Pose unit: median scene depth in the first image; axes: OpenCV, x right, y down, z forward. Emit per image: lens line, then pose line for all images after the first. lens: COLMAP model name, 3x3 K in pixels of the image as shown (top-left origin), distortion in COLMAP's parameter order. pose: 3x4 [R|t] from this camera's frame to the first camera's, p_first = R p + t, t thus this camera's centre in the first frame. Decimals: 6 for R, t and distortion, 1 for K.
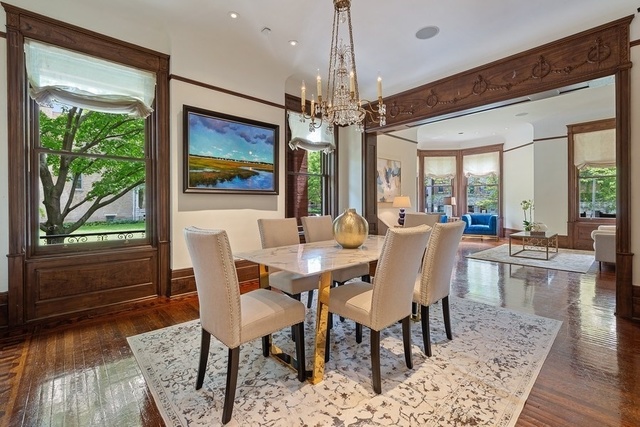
lens RADIAL K [[279.8, 0, 311.4], [0, 279.8, 204.6], [0, 0, 1]] dist [0.010797, -0.002011]
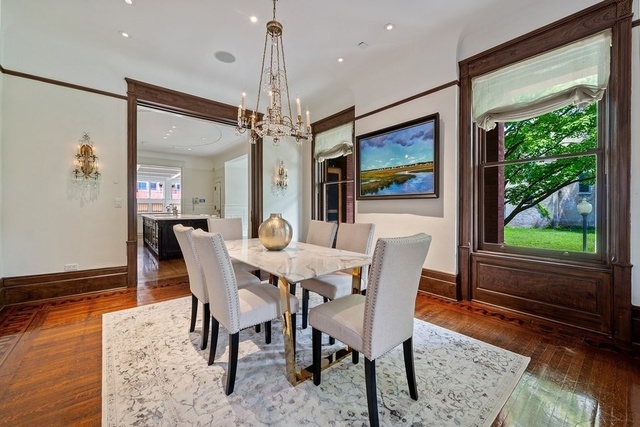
lens RADIAL K [[249.4, 0, 322.0], [0, 249.4, 207.8], [0, 0, 1]] dist [0.014062, 0.000185]
pose [[-0.027409, 0.009261, -0.999581, 0.631654], [-0.004792, 0.999944, 0.009396, -0.011386], [0.999613, 0.005048, -0.027363, 0.694228]]
